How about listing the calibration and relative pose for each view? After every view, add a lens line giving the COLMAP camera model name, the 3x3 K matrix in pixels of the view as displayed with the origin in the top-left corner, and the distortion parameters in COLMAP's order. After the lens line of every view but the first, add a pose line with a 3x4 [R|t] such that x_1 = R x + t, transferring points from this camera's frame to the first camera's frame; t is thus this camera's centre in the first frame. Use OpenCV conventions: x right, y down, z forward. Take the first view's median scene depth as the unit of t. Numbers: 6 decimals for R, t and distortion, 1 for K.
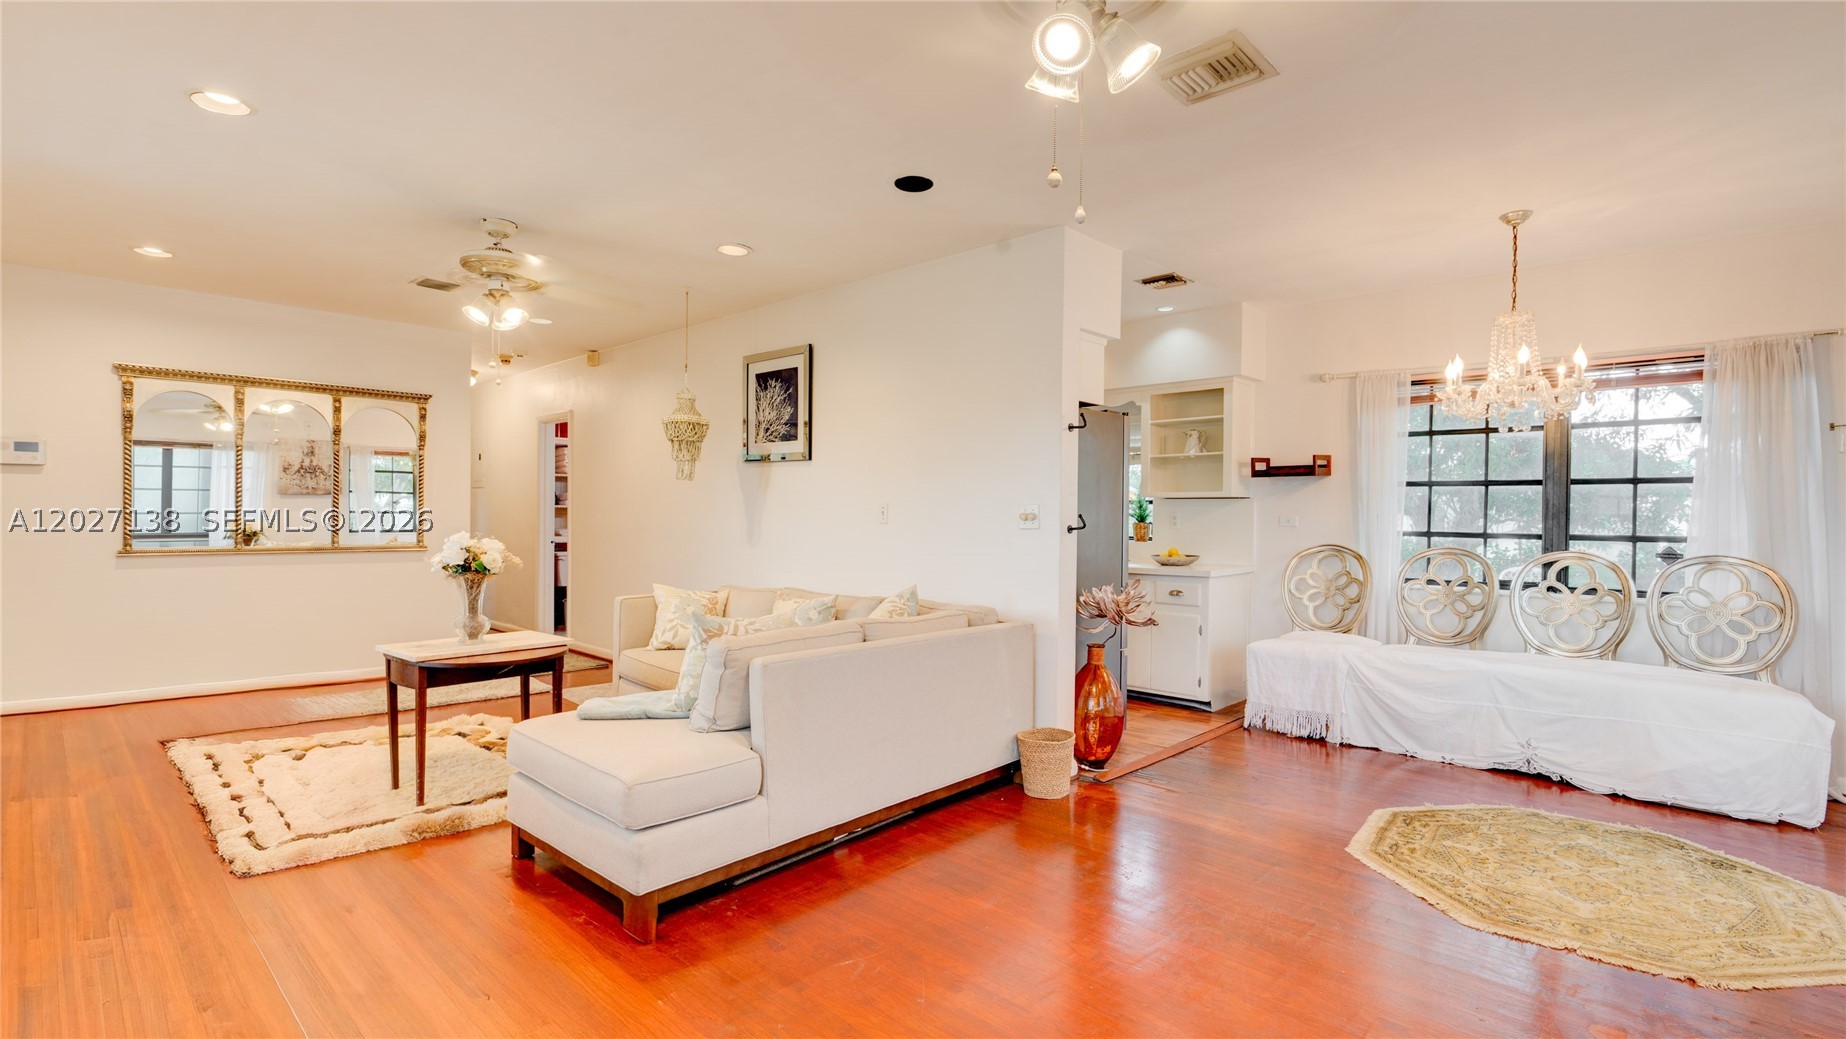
lens RADIAL K [[854.2, 0, 923.0], [0, 854.2, 519.5], [0, 0, 1]] dist [-0.002474, -0.000436]
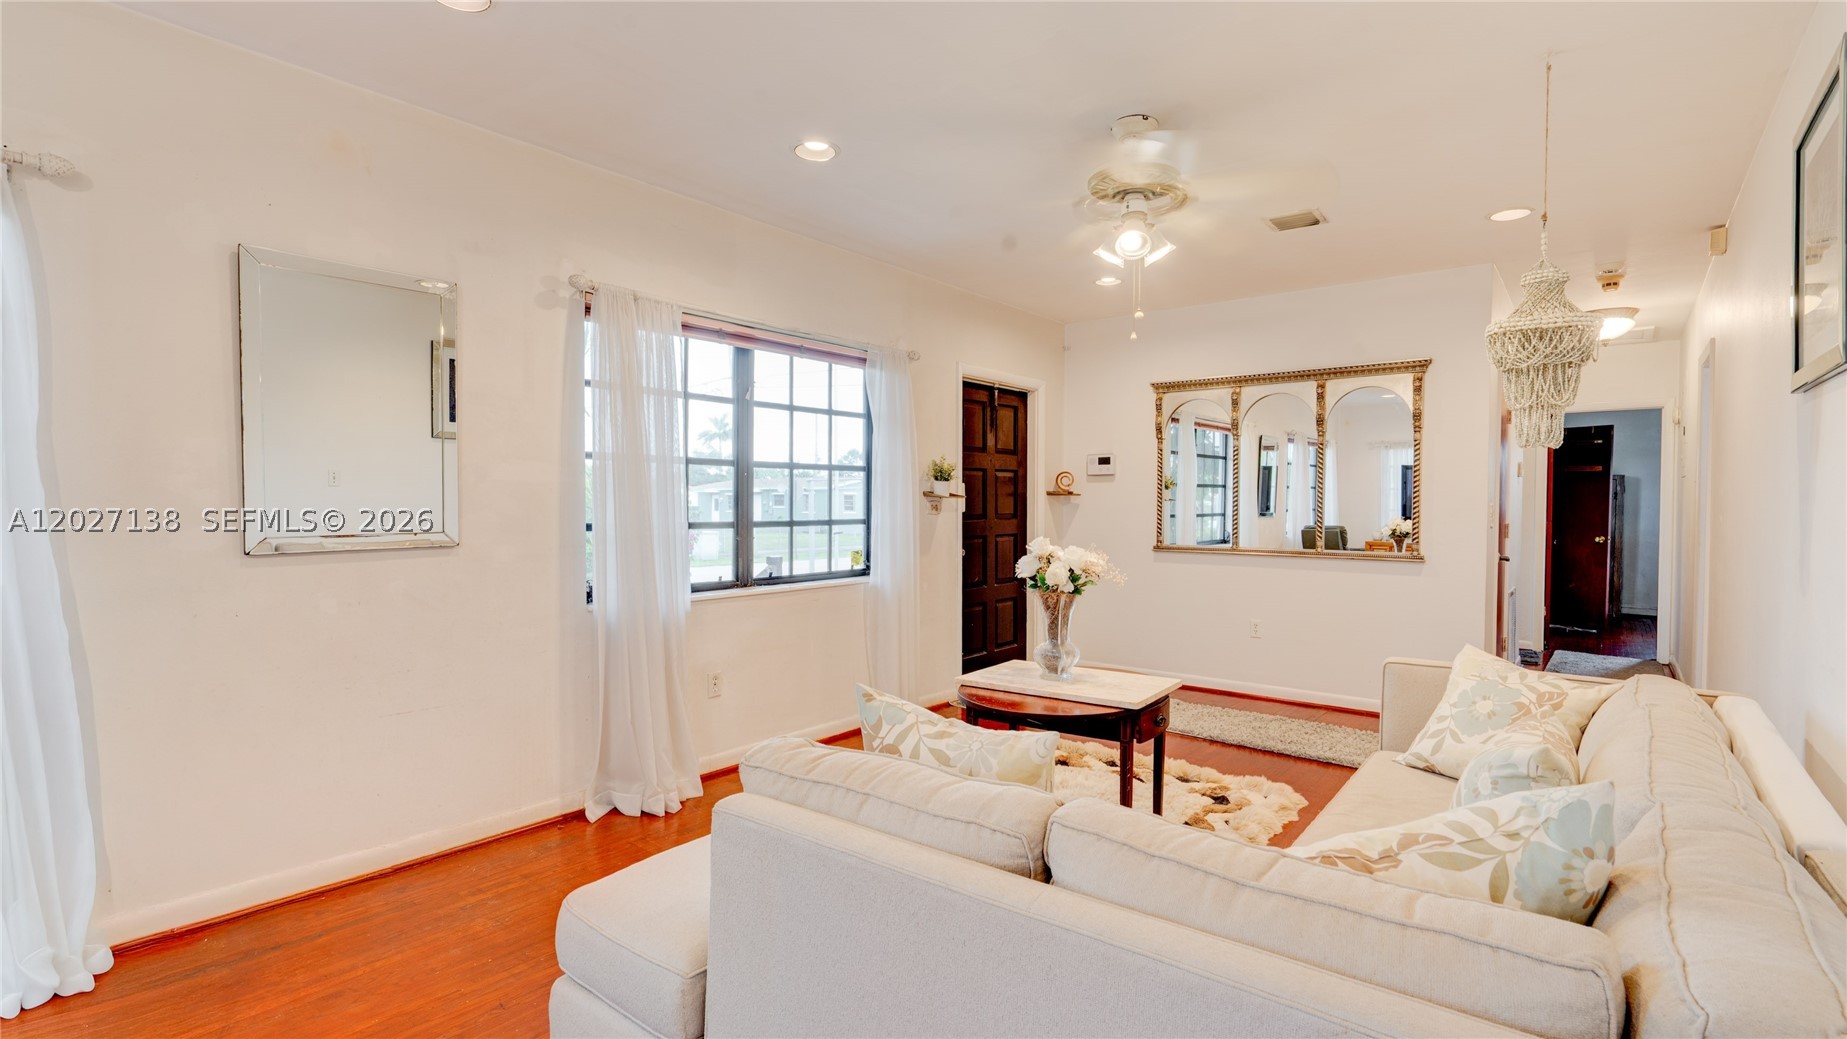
lens RADIAL K [[854.6, 0, 923.5], [0, 854.6, 519.5], [0, 0, 1]] dist [-0.002474, -0.000436]
pose [[0.074578, 0.008618, -0.997178, 0.168336], [-0.007392, 0.999940, 0.008089, -0.005057], [0.997188, 0.006768, 0.074637, 0.526172]]
